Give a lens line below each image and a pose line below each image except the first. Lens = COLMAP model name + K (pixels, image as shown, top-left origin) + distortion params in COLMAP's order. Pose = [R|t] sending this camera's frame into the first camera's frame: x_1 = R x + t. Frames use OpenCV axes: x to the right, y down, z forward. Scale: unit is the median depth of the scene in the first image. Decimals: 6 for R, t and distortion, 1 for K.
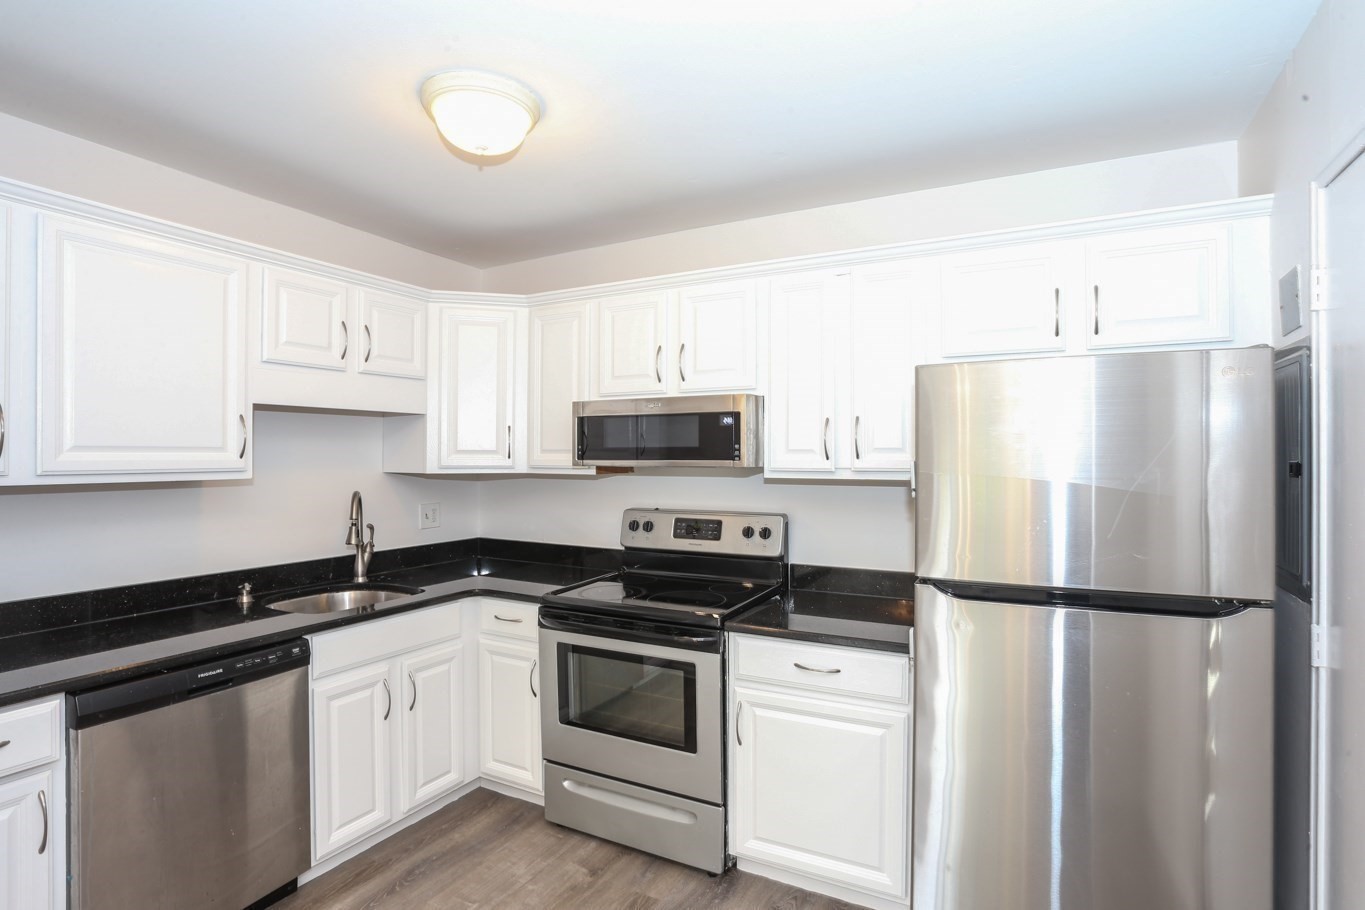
lens RADIAL K [[667.6, 0, 674.8], [0, 667.6, 450.1], [0, 0, 1]] dist [-0.056355, 0.020075]
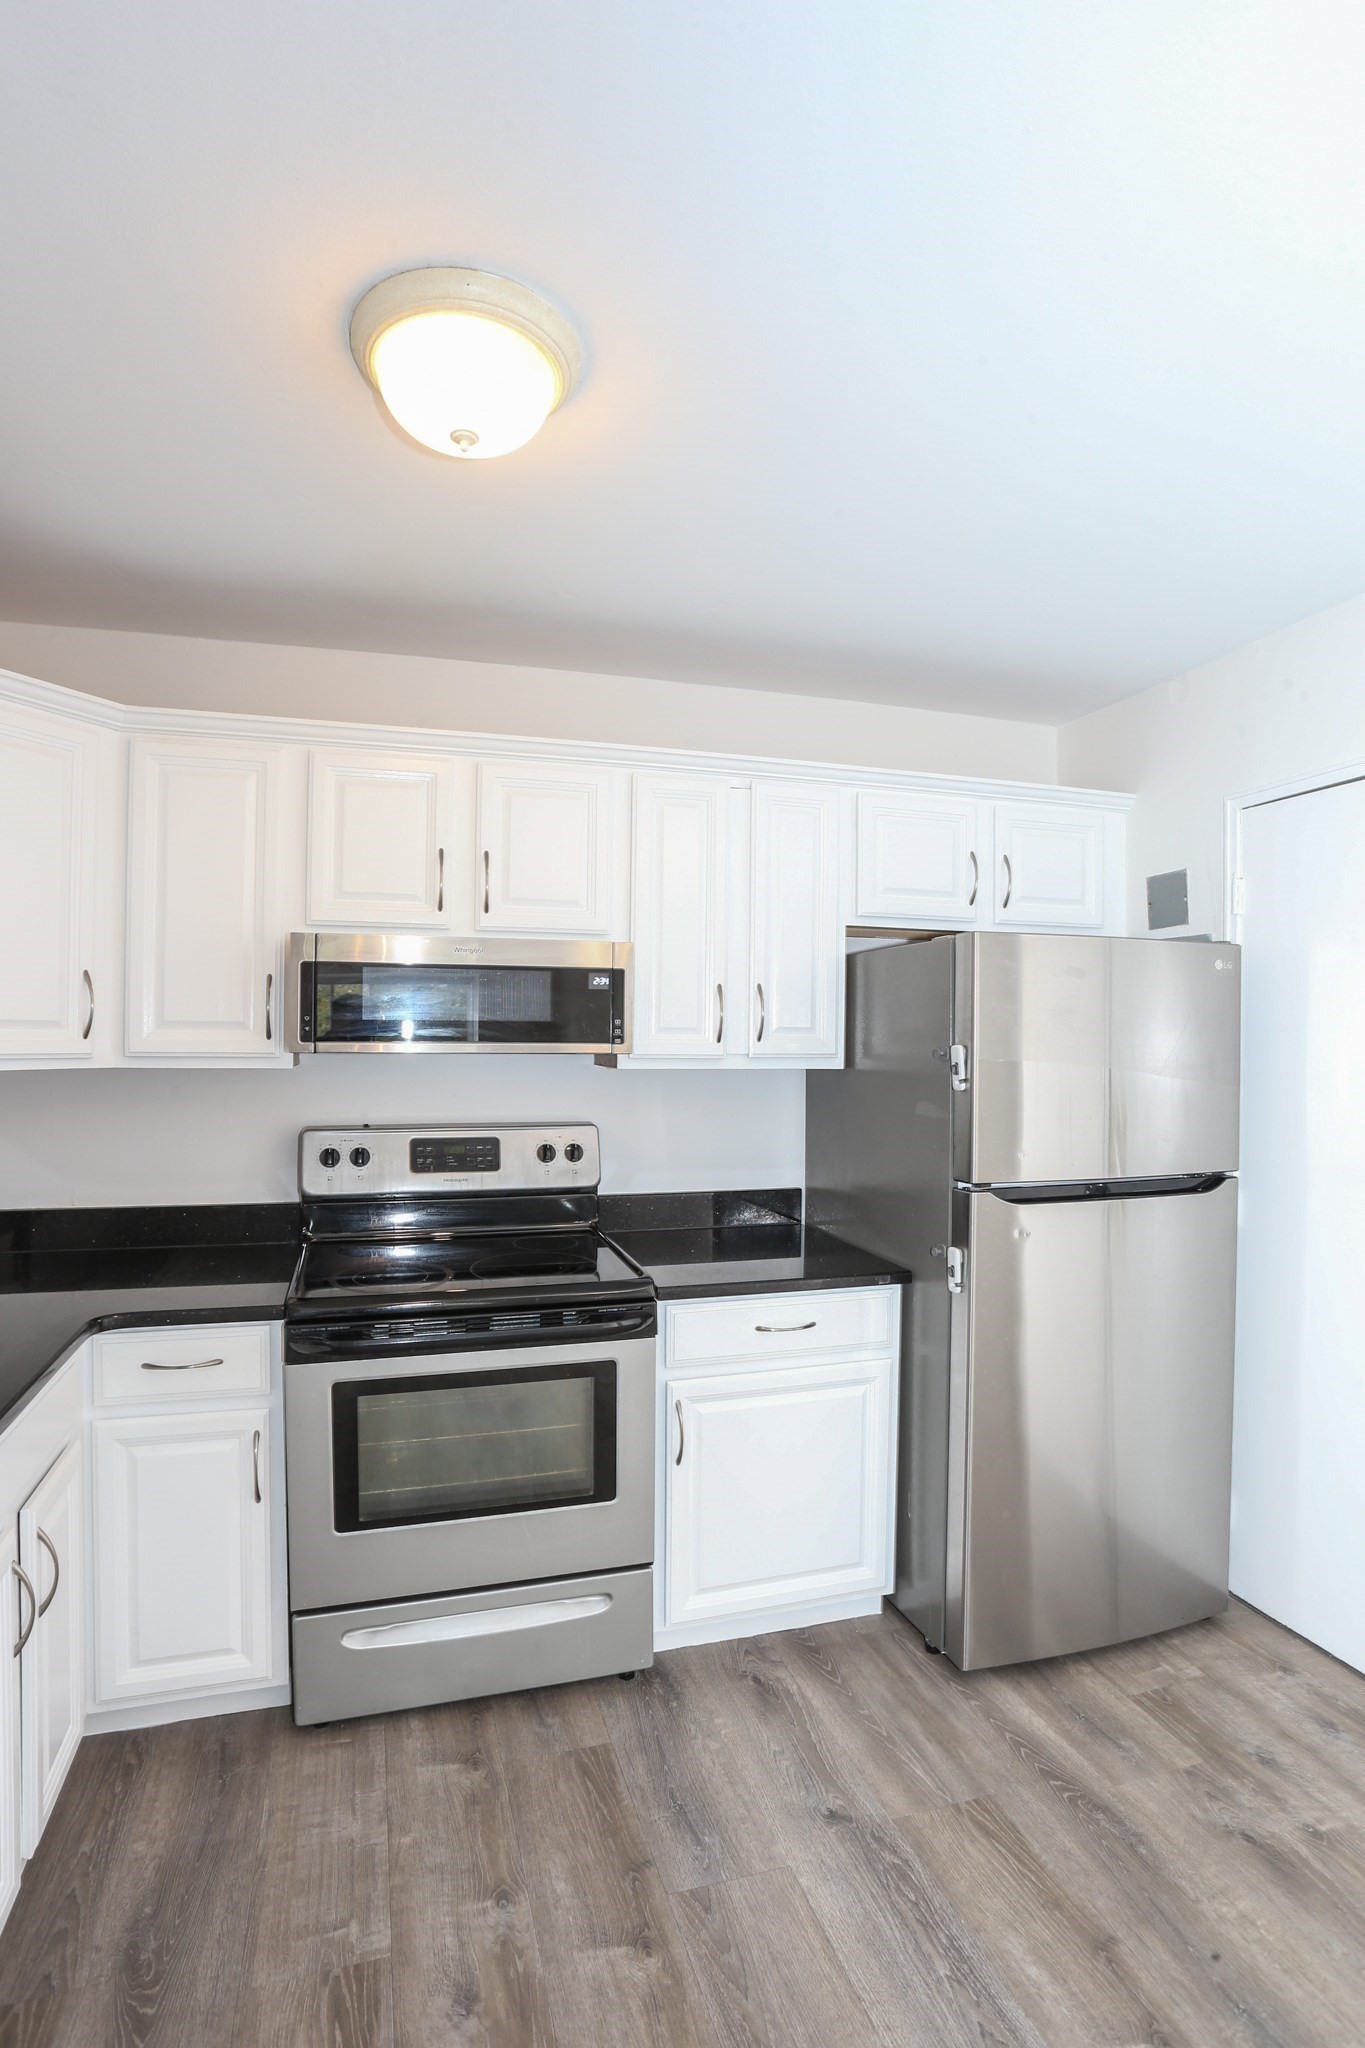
lens RADIAL K [[1001.6, 0, 640.3], [0, 1001.6, 1033.9], [0, 0, 1]] dist [-0.056355, 0.020075]
pose [[0.724521, 0.006785, 0.689219, -0.555997], [-0.013130, 0.999906, 0.003959, 0.002220], [-0.689128, -0.011918, 0.724542, 0.260629]]
